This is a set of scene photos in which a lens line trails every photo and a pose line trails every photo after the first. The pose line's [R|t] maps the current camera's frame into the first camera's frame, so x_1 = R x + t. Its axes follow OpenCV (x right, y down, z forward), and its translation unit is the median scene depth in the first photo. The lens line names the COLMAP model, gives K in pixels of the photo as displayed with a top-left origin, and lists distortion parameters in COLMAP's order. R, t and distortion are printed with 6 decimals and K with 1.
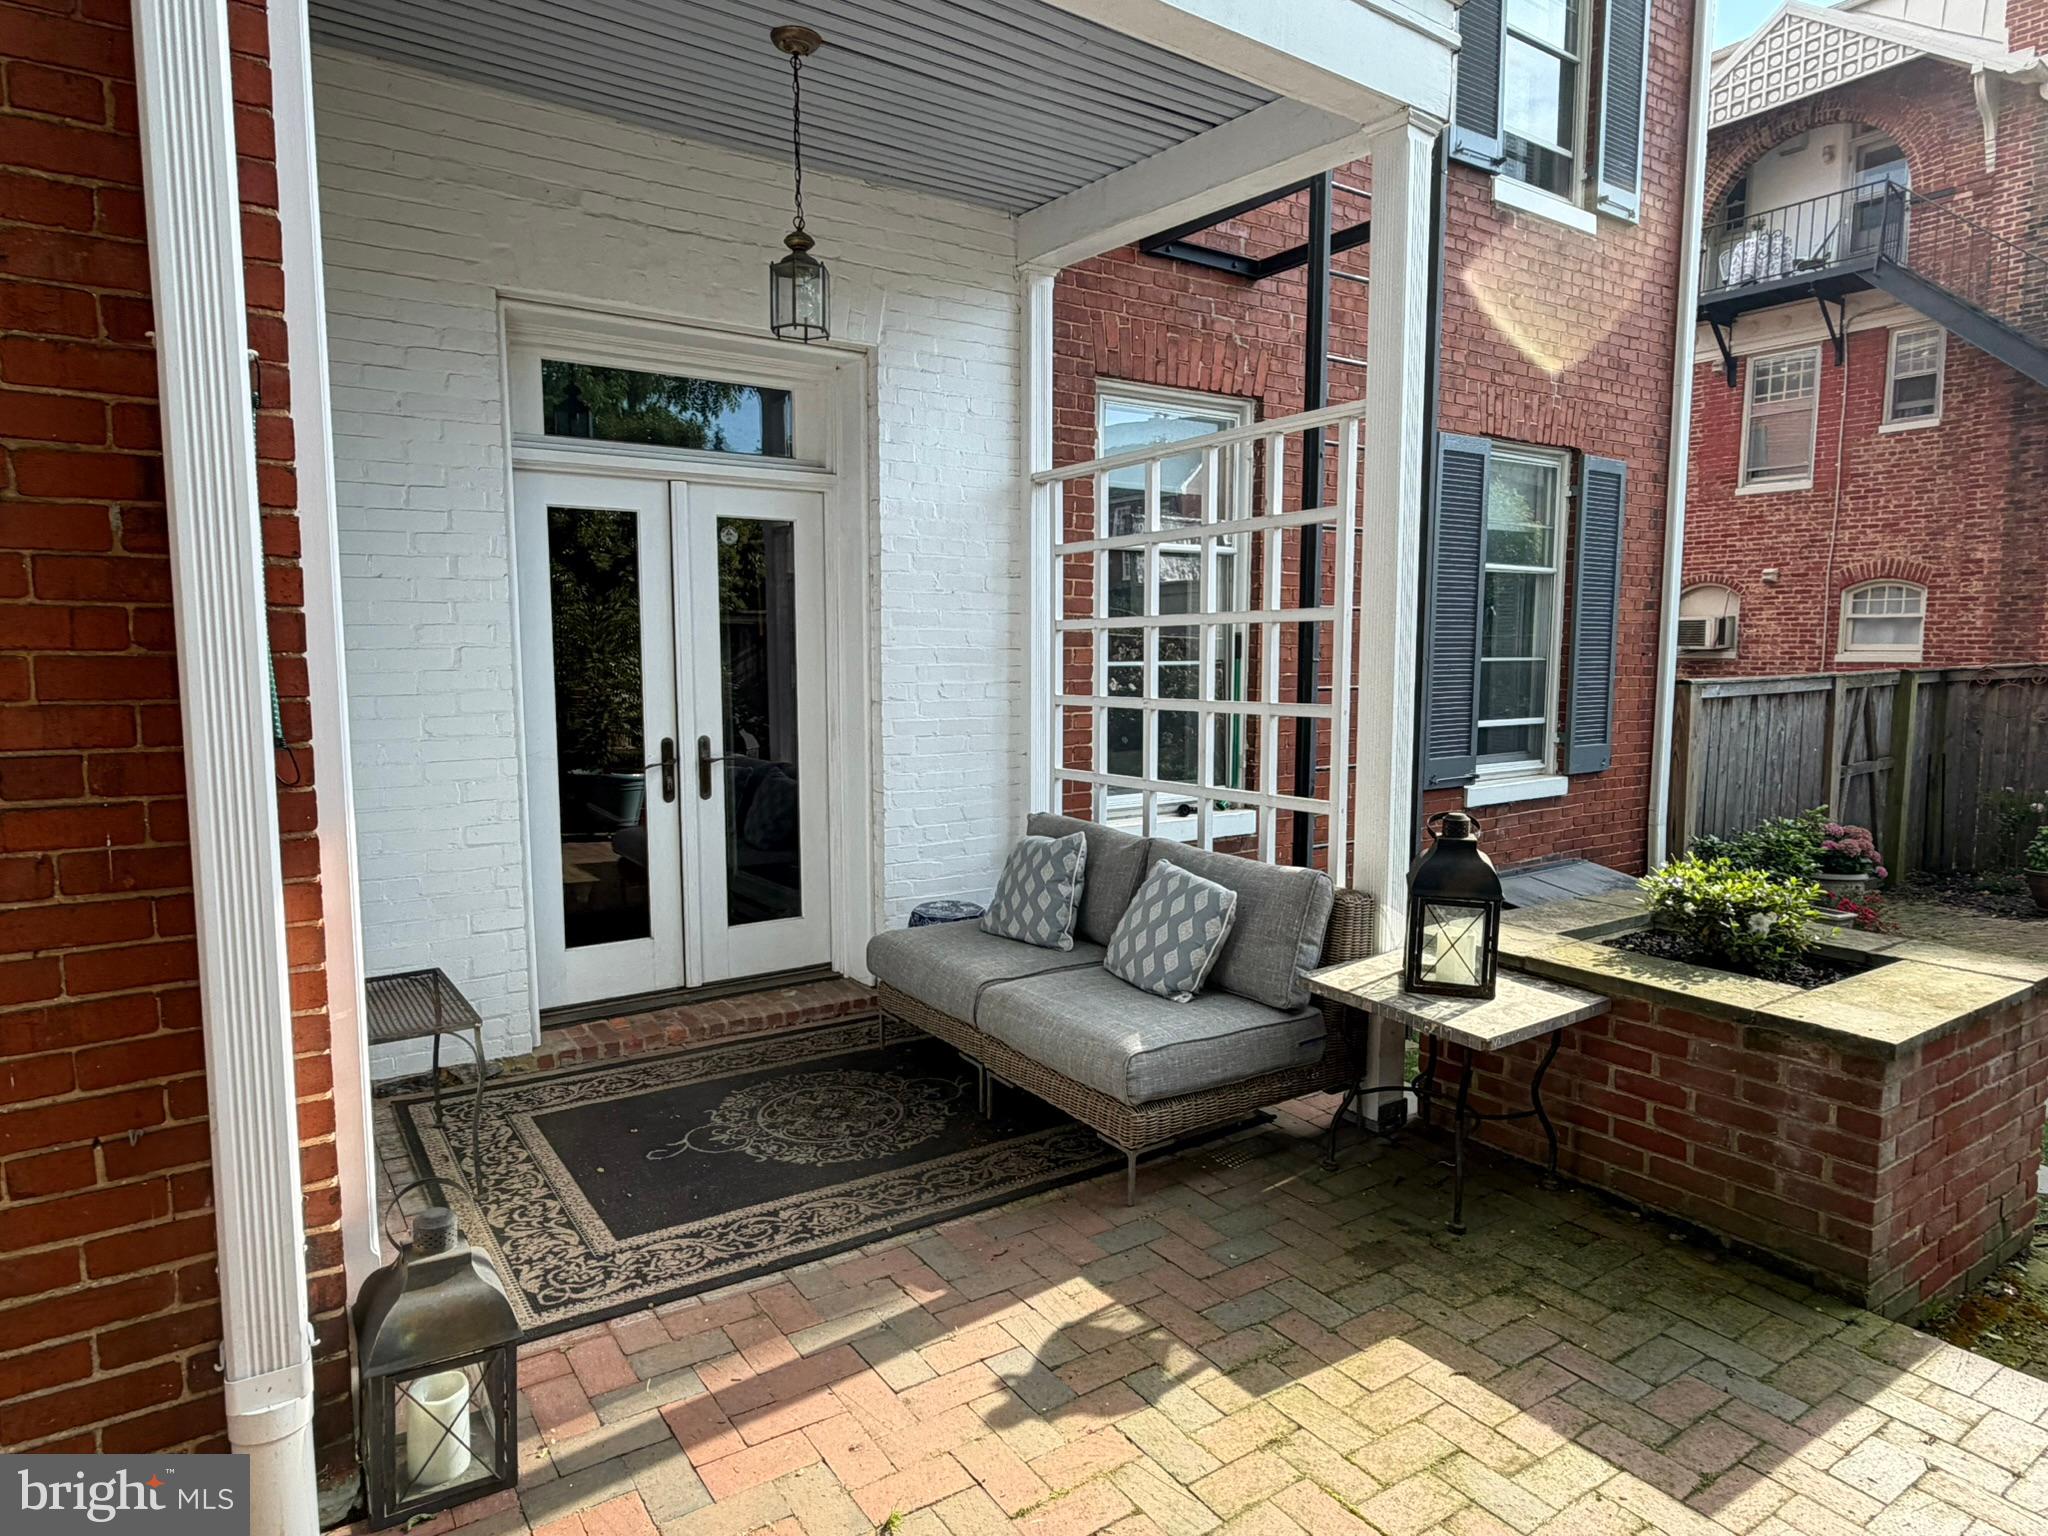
lens RADIAL K [[1211.4, 0, 1024.0], [0, 1211.4, 768.0], [0, 0, 1]] dist [-0.000059, 0.000051]
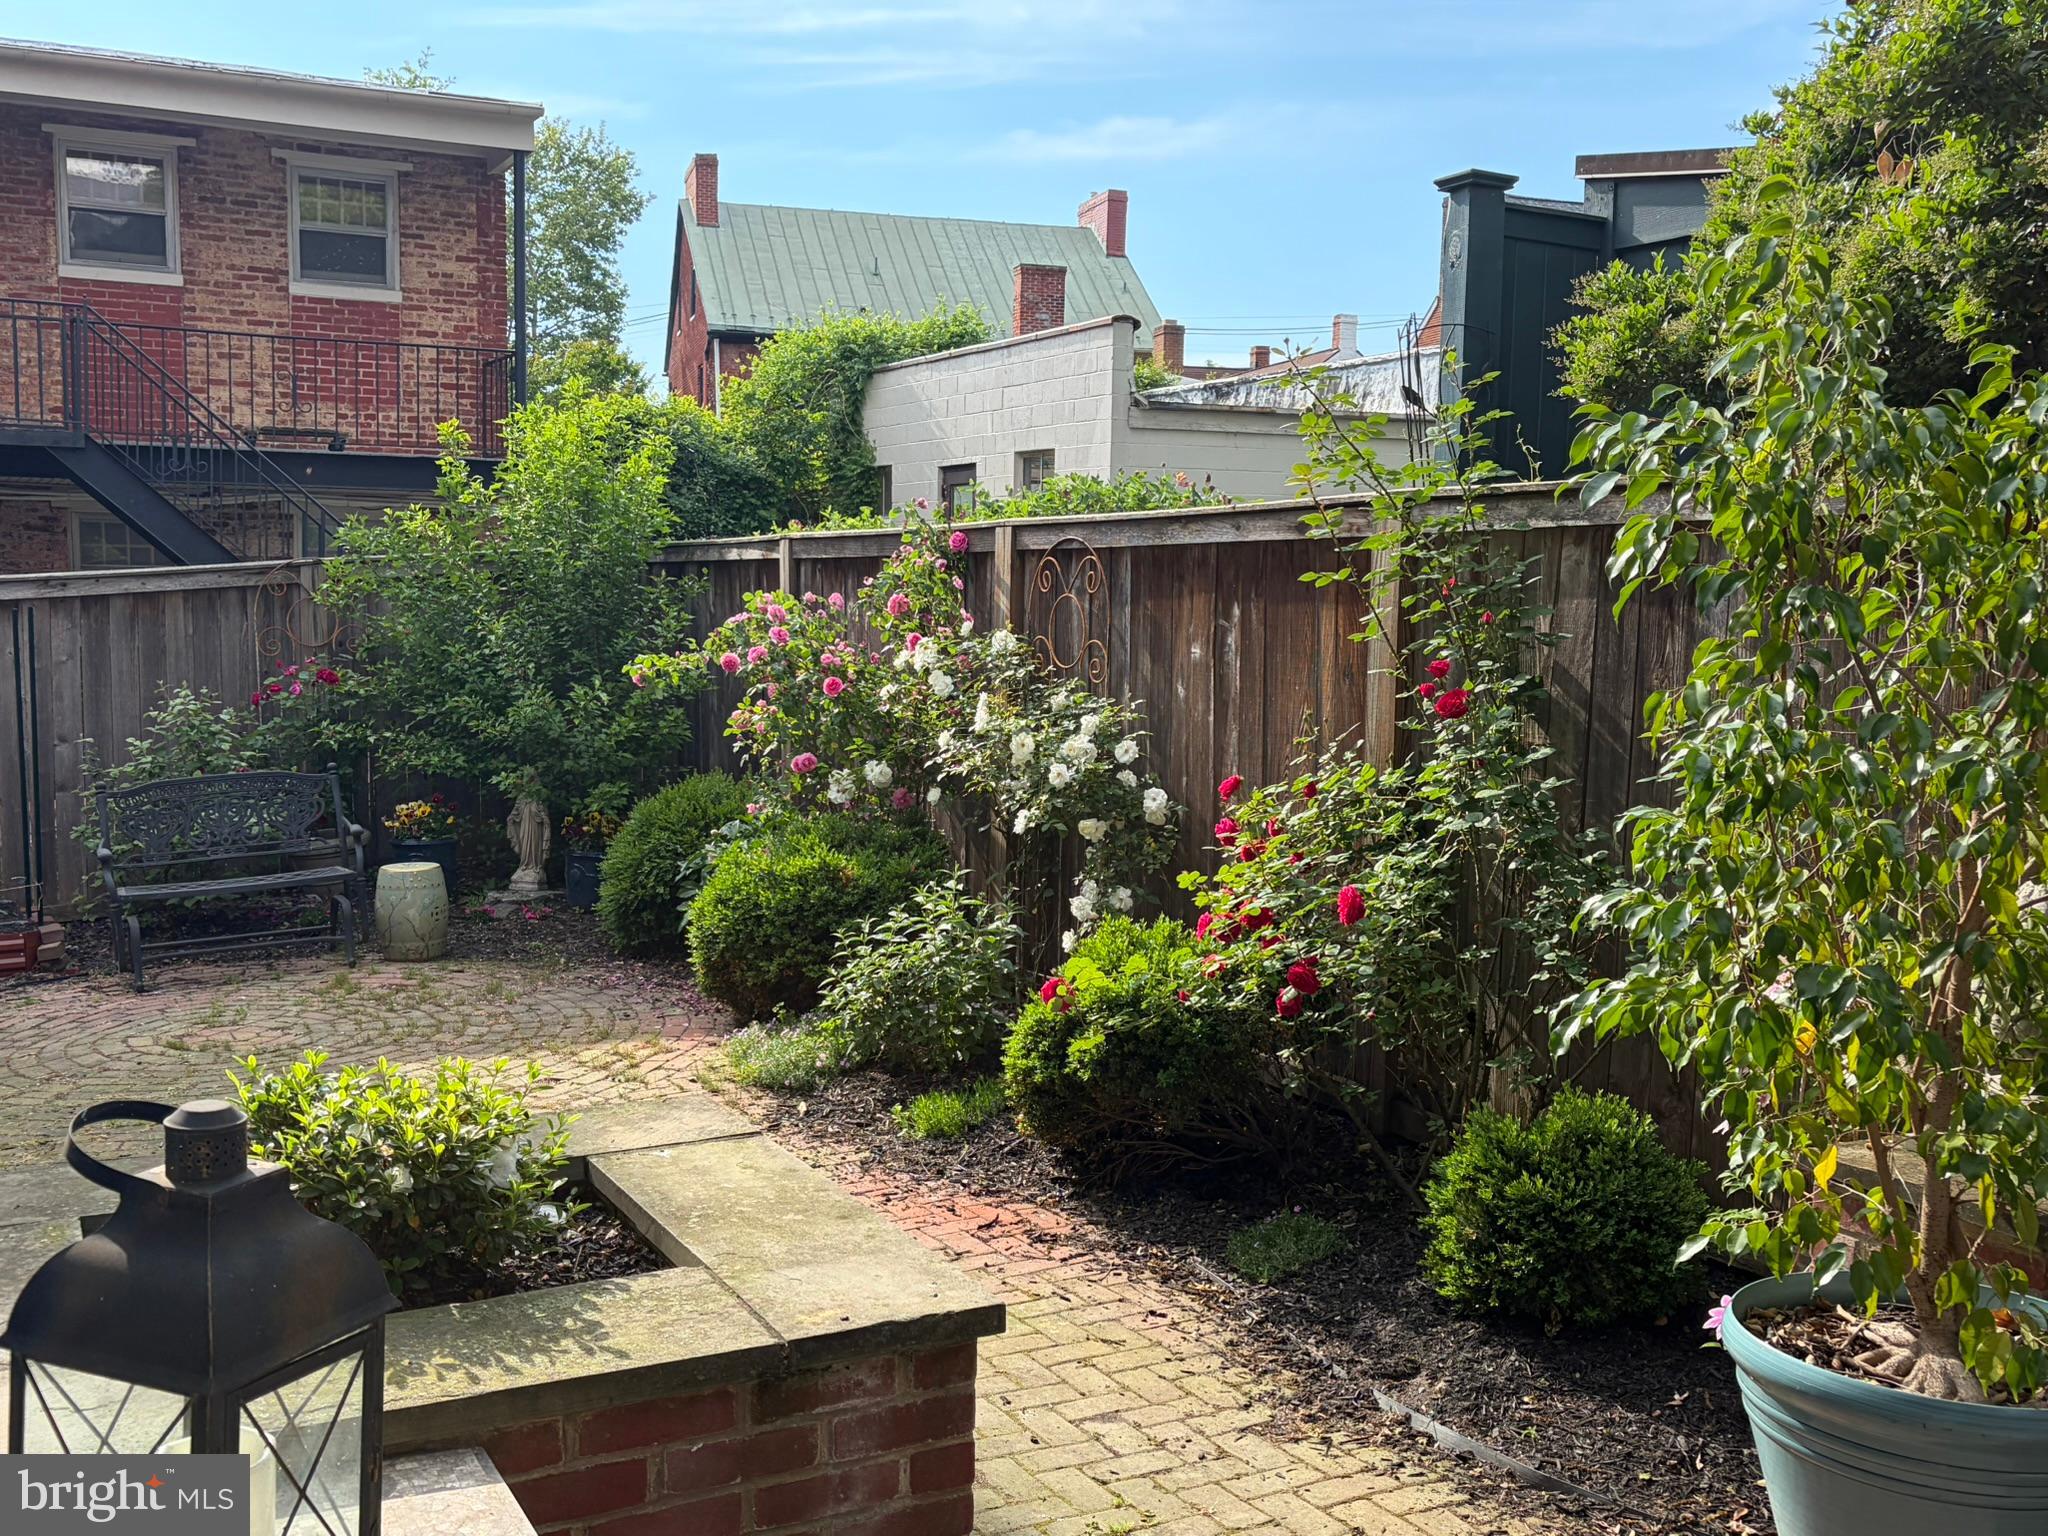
lens RADIAL K [[1996.3, 0, 1019.5], [0, 1996.3, 756.5], [0, 0, 1]] dist [0.187348, -0.541892]
pose [[0.119729, -0.082474, 0.989375, -0.049189], [0.086293, 0.993637, 0.072386, -0.023985], [-0.989049, 0.076709, 0.126084, 0.214009]]
